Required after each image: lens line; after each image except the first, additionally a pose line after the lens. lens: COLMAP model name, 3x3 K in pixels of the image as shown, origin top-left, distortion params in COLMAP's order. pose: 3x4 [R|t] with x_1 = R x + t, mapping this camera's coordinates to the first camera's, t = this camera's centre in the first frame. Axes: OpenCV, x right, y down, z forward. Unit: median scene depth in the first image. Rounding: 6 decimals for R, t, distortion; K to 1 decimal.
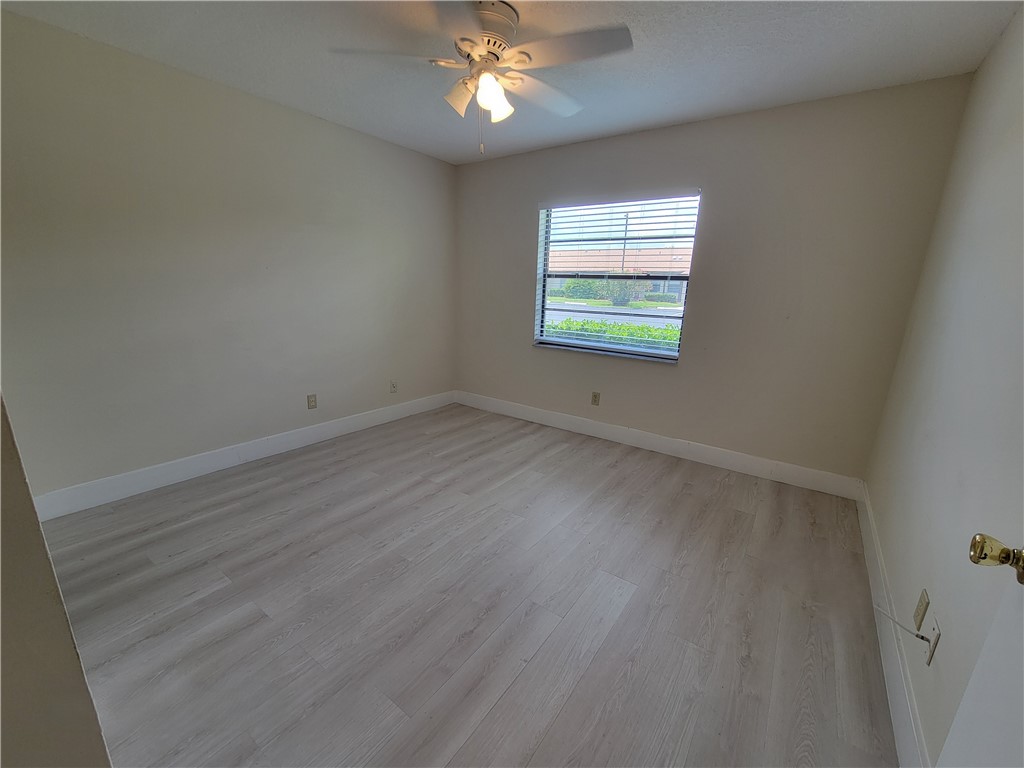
lens RADIAL K [[415.3, 0, 510.6], [0, 415.3, 395.3], [0, 0, 1]] dist [-0.003890, 0.001031]
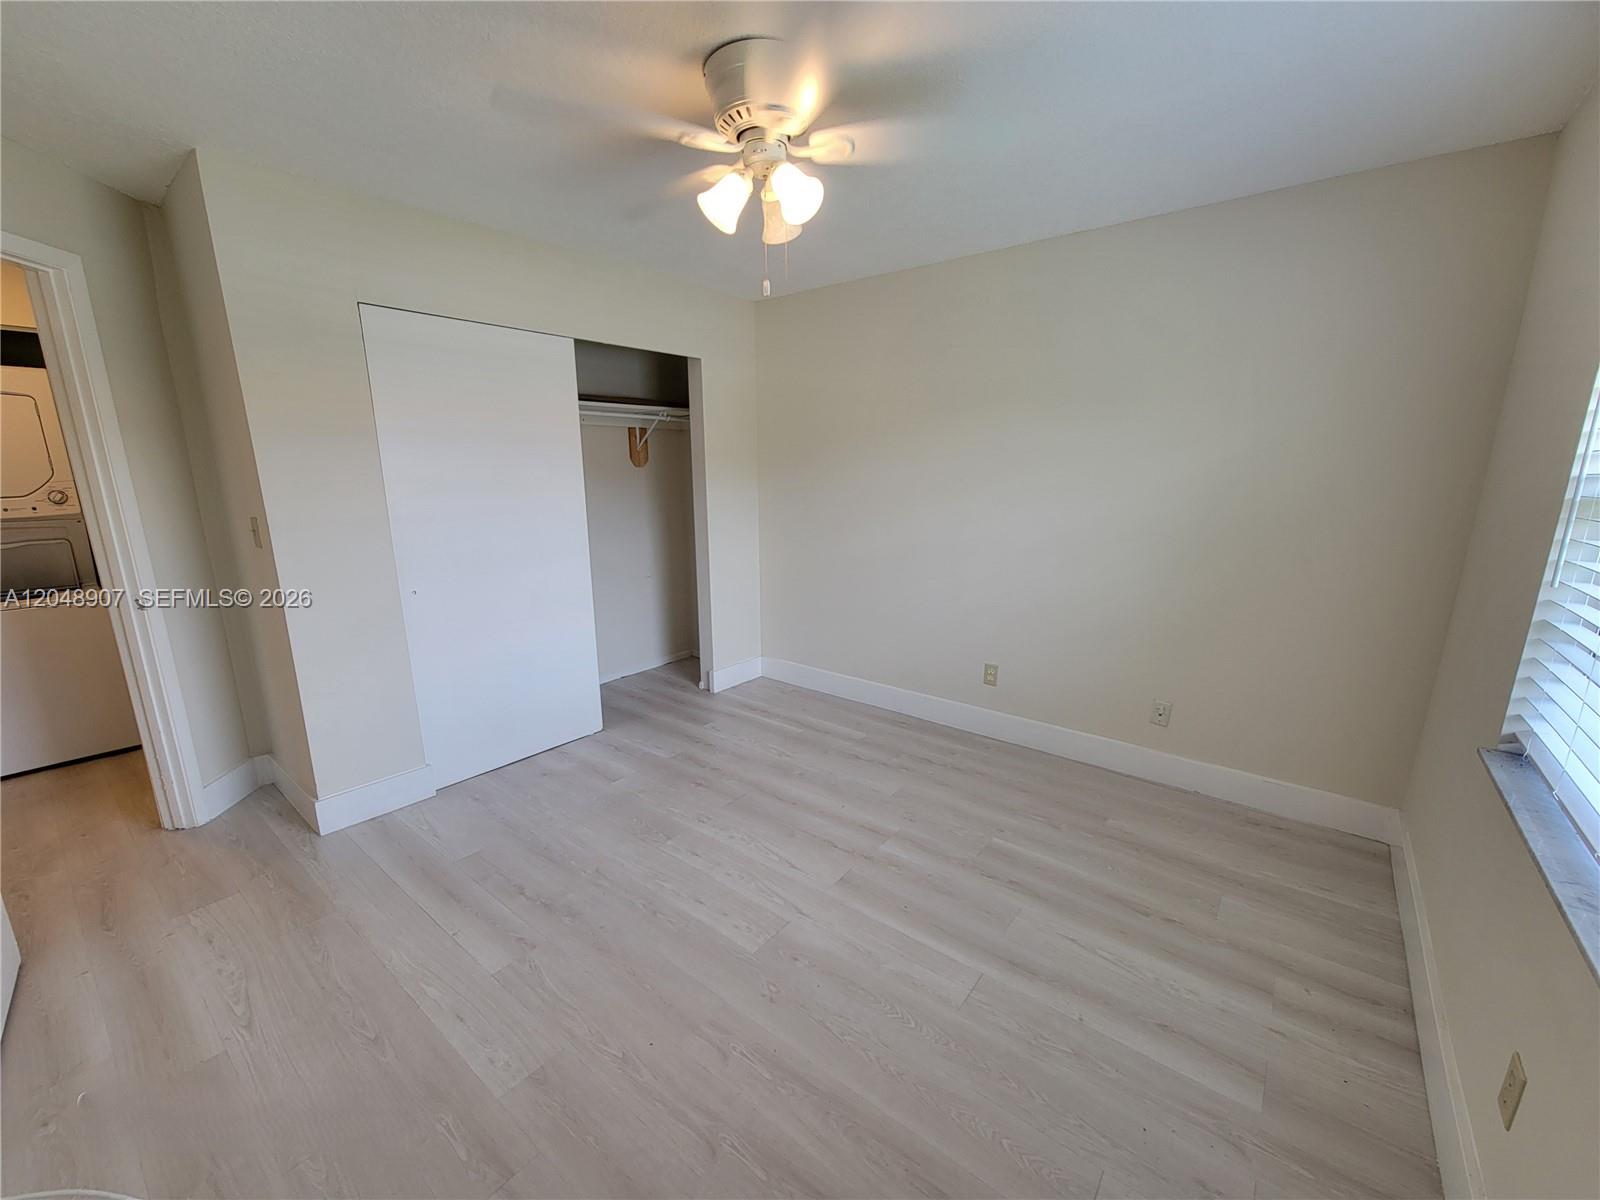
lens RADIAL K [[648.9, 0, 797.8], [0, 648.9, 617.7], [0, 0, 1]] dist [-0.003890, 0.001031]
pose [[-0.048922, 0.196437, -0.979295, 0.606890], [-0.257389, 0.944875, 0.202391, -0.228342], [0.965069, 0.261962, 0.004335, 0.762032]]
